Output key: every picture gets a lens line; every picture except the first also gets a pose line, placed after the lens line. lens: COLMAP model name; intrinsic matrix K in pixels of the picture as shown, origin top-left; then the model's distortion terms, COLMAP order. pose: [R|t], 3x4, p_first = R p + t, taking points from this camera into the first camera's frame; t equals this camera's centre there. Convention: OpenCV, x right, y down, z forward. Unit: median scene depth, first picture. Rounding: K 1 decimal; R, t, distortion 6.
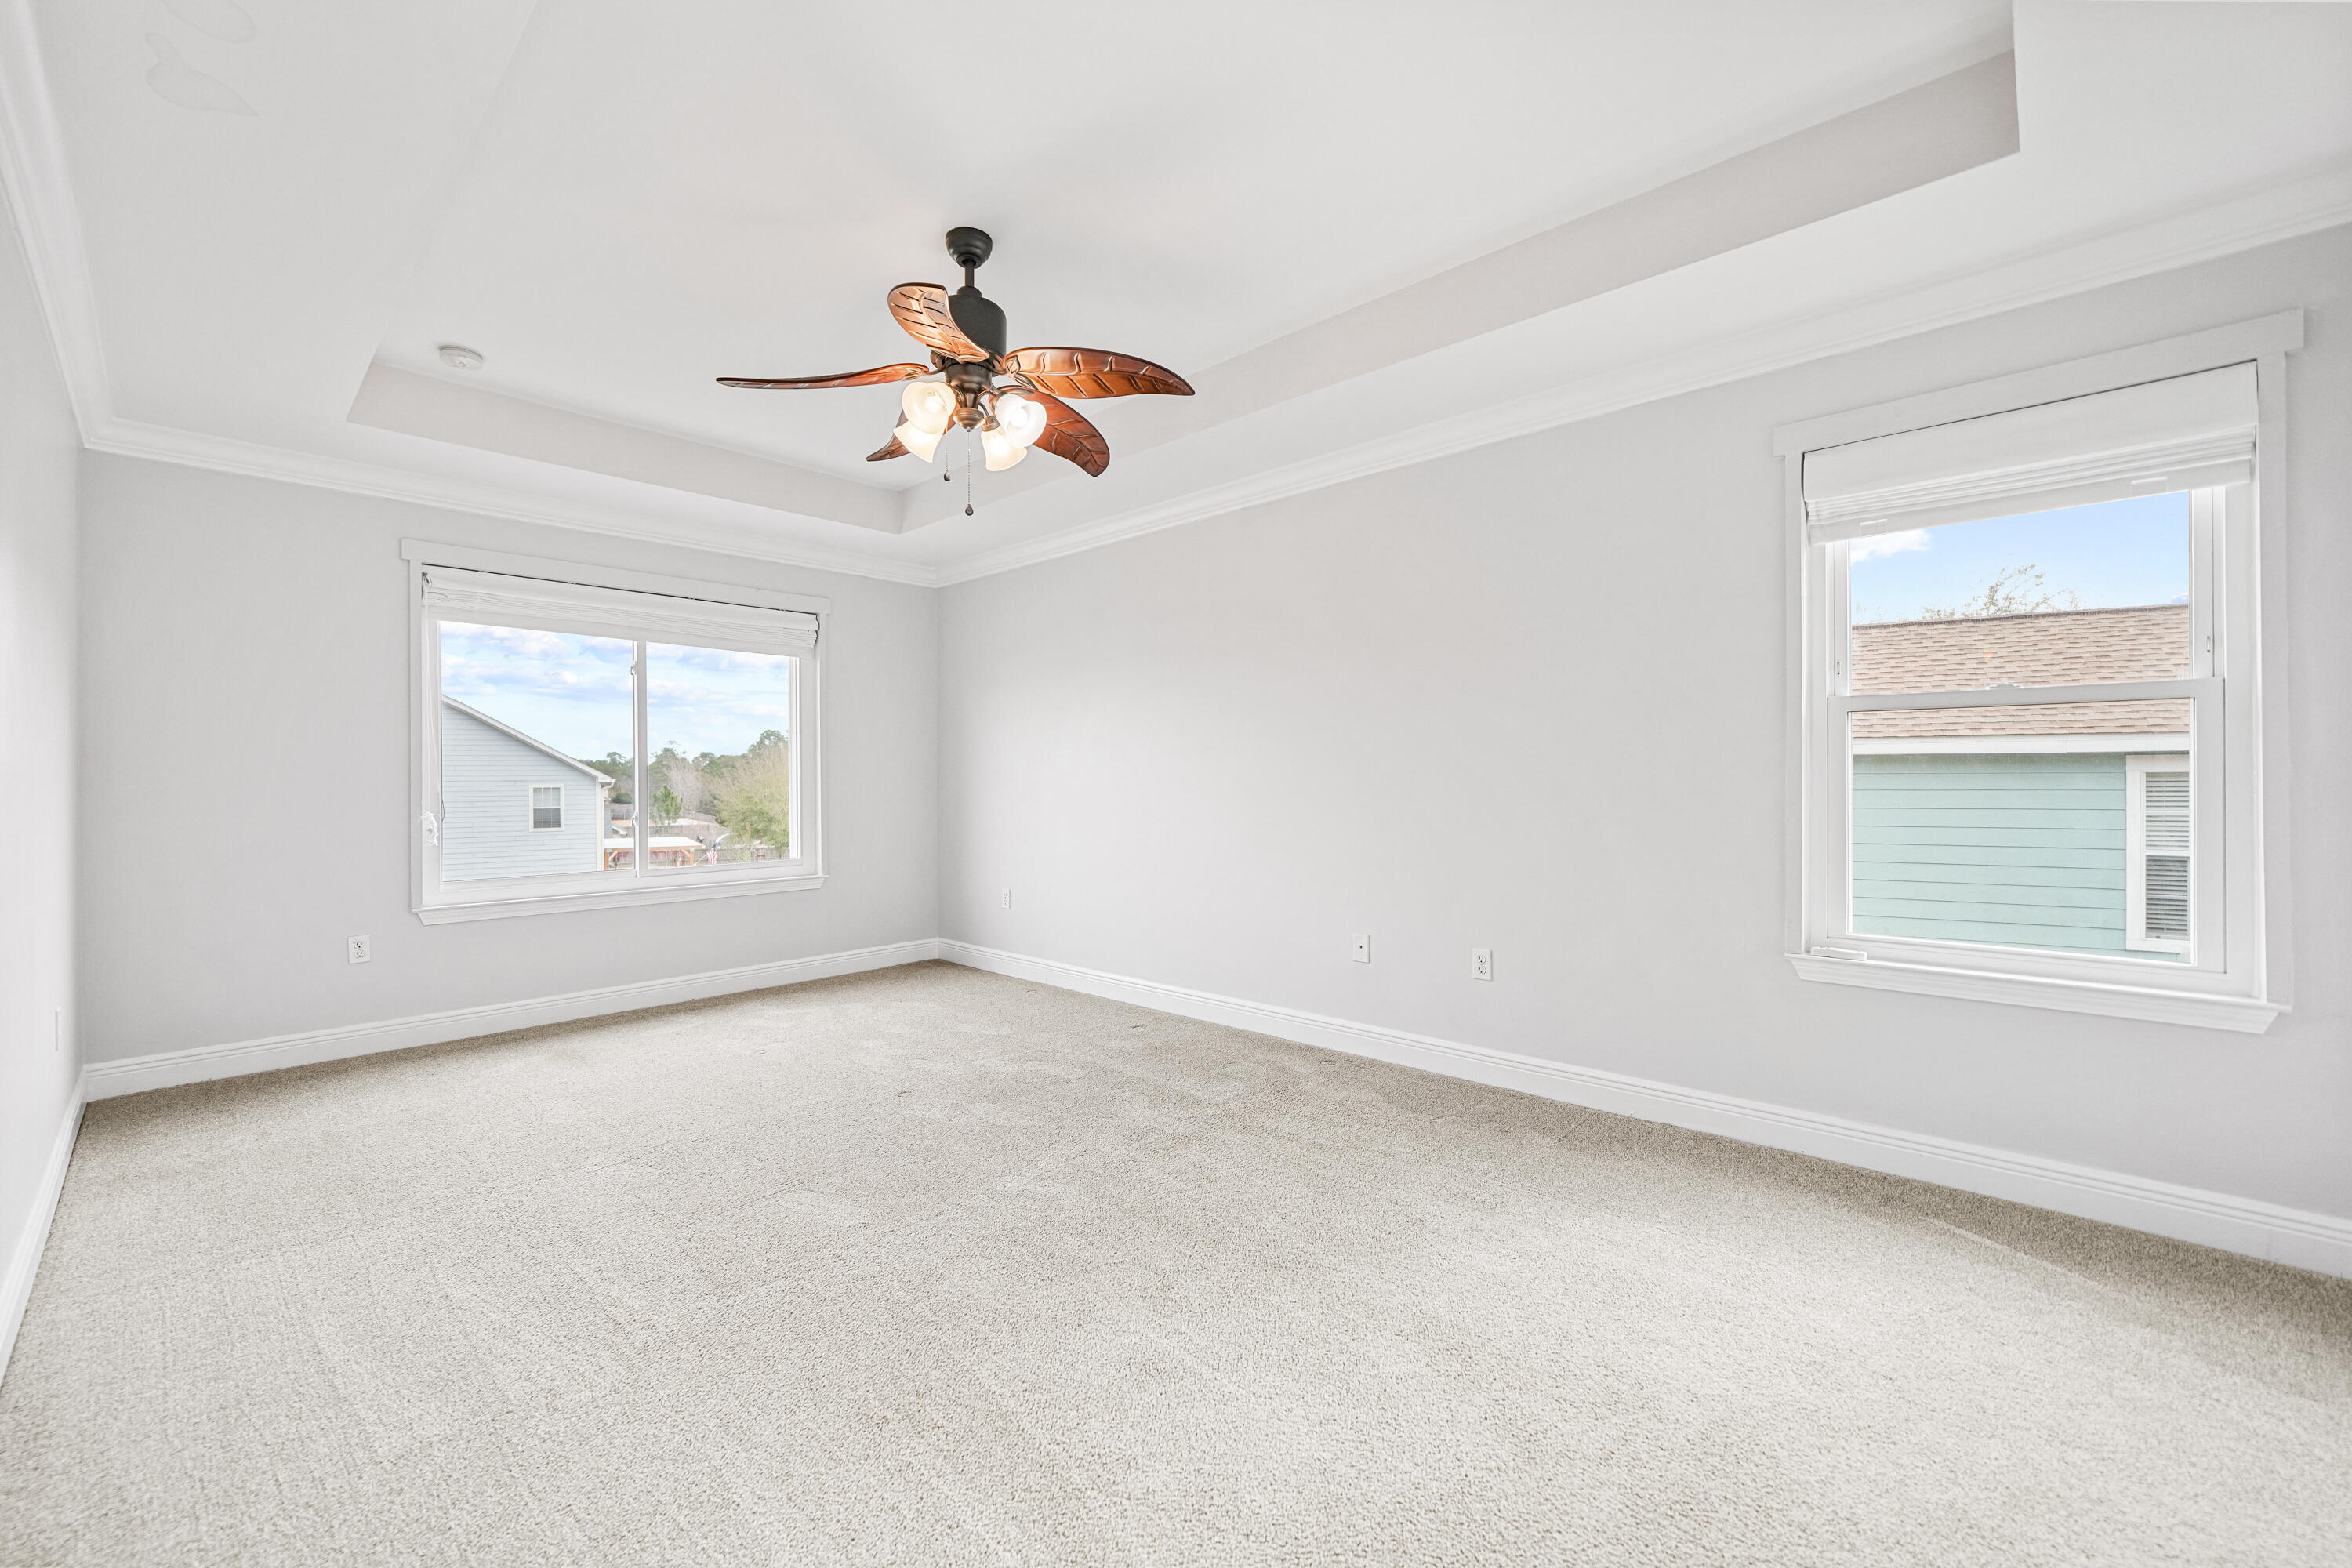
lens RADIAL K [[924.1, 0, 1175.3], [0, 924.1, 779.3], [0, 0, 1]] dist [-0.007152, 0.000274]
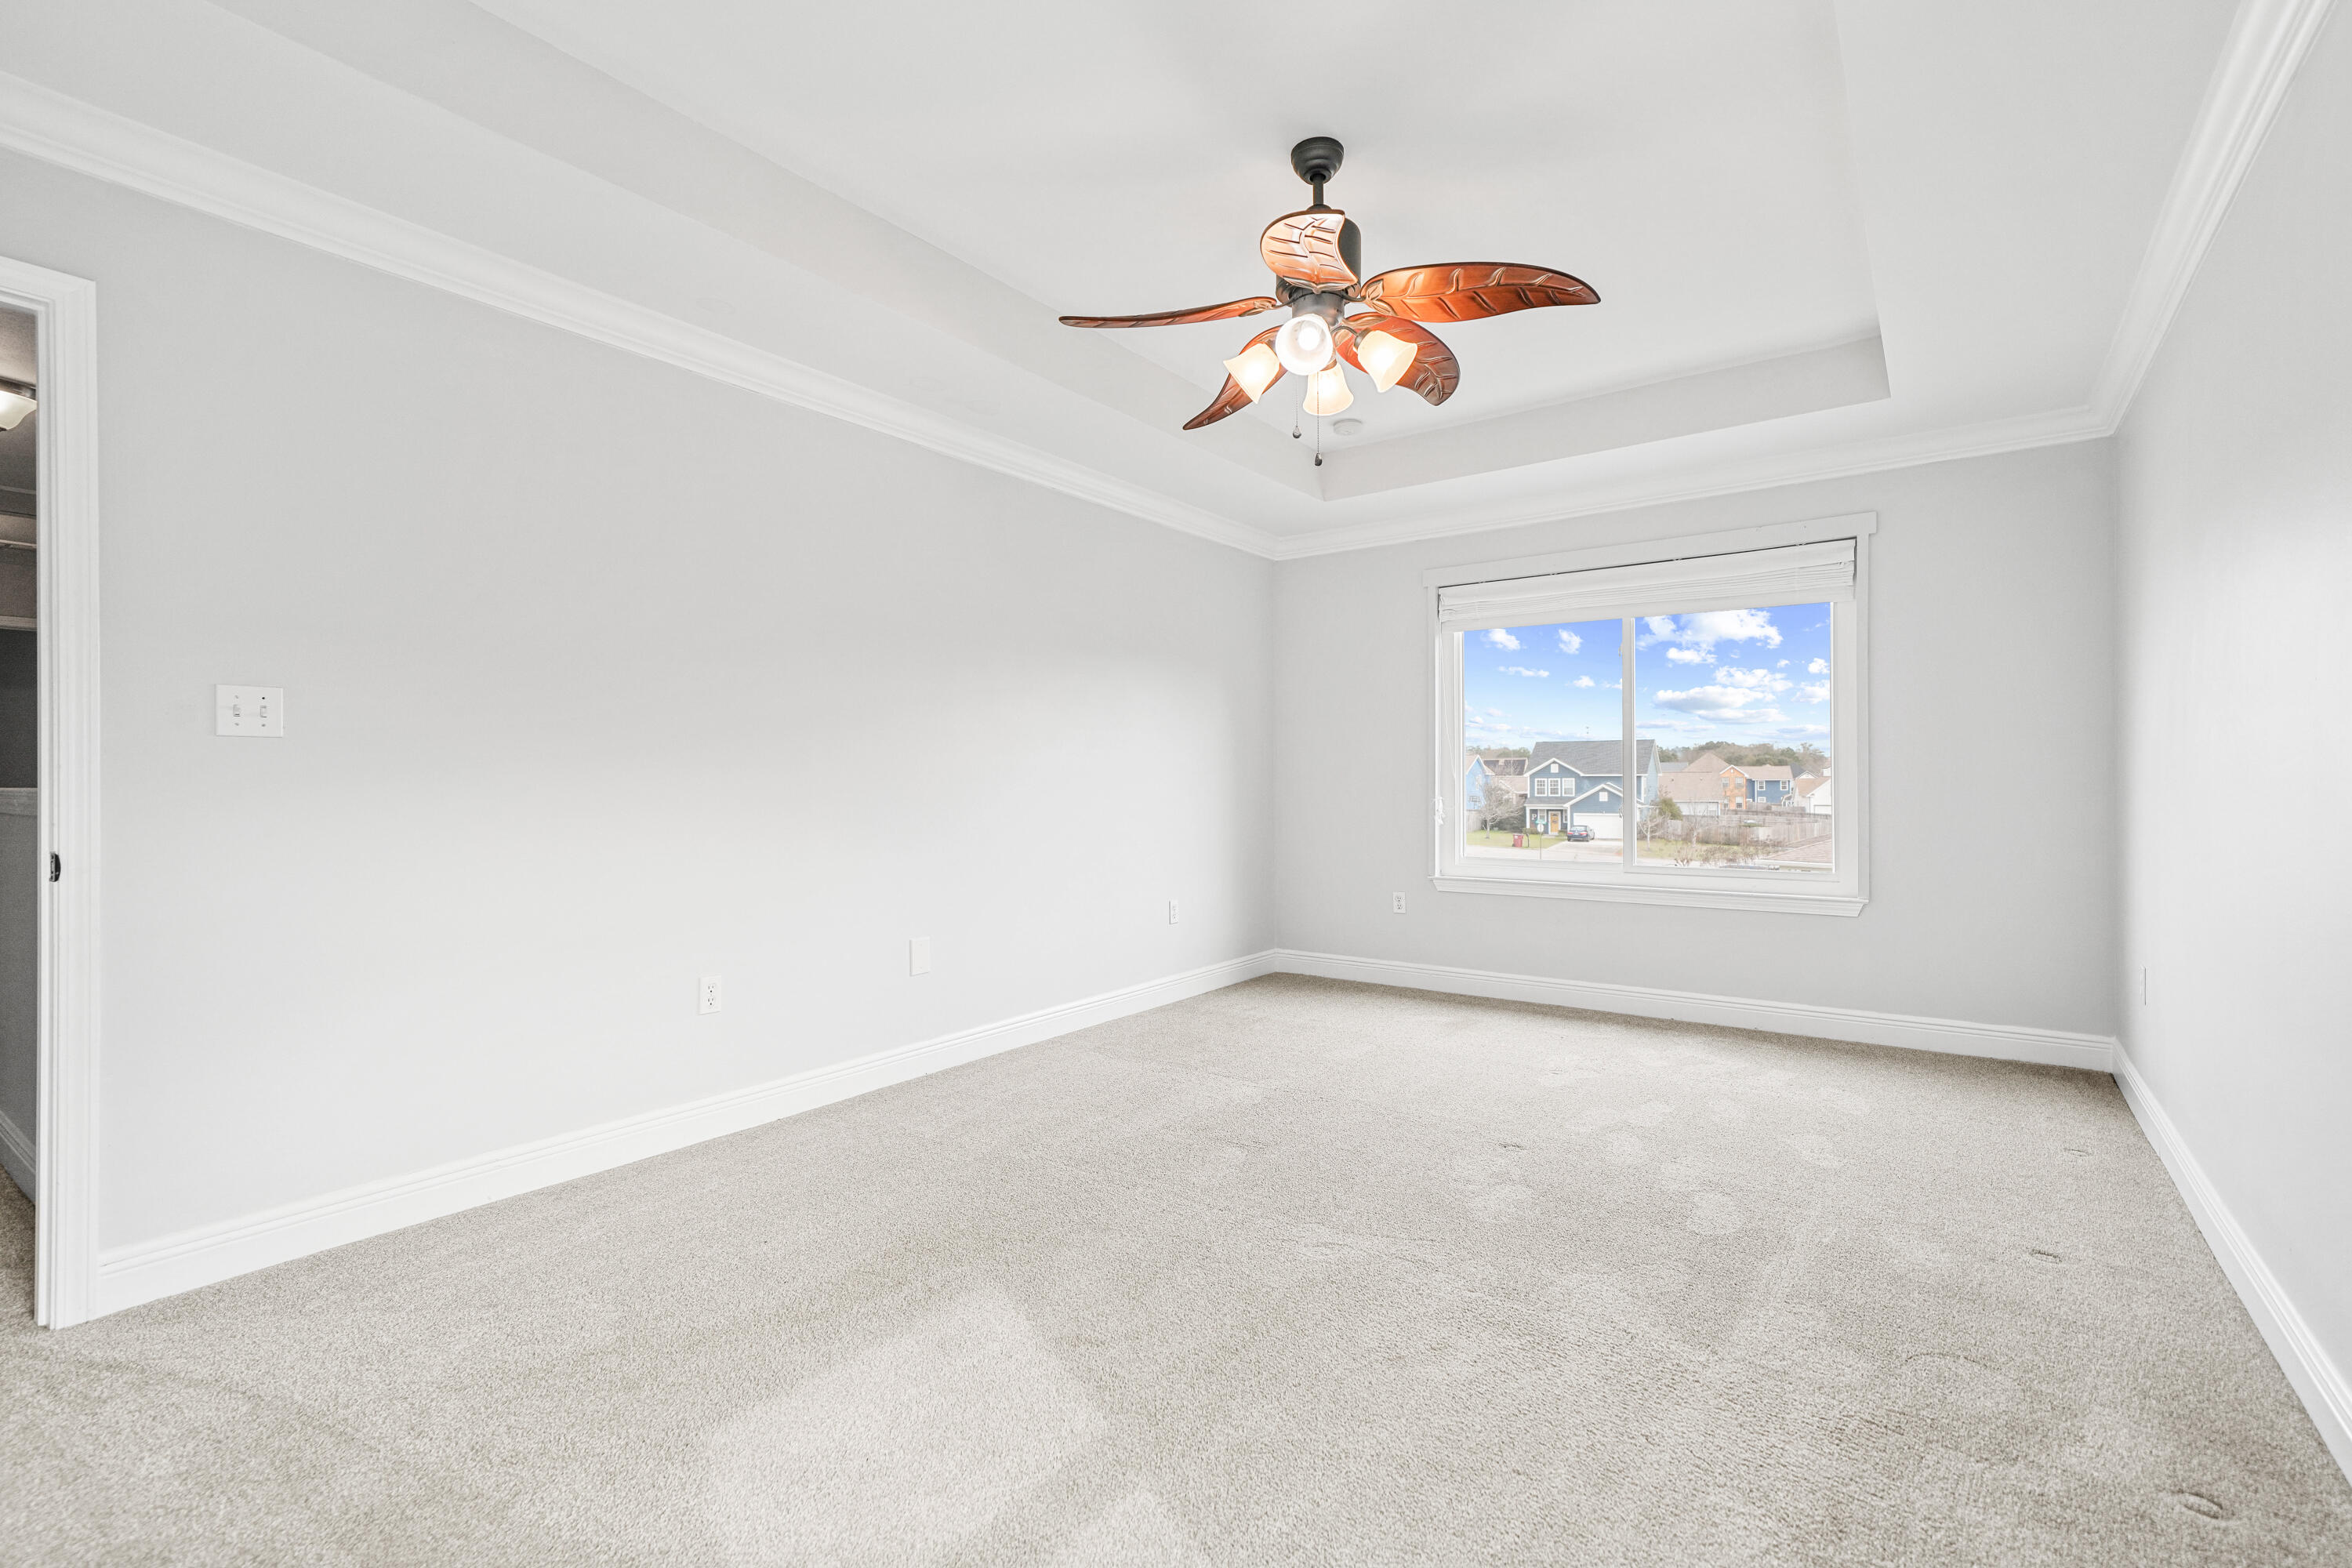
lens RADIAL K [[1065.1, 0, 1166.7], [0, 1065.1, 782.5], [0, 0, 1]] dist [0.016312, 0.000083]
pose [[0.116884, 0.008619, -0.993108, 0.551421], [0.002398, 0.999957, 0.008961, 0.005594], [0.993143, -0.003429, 0.116858, 0.521749]]
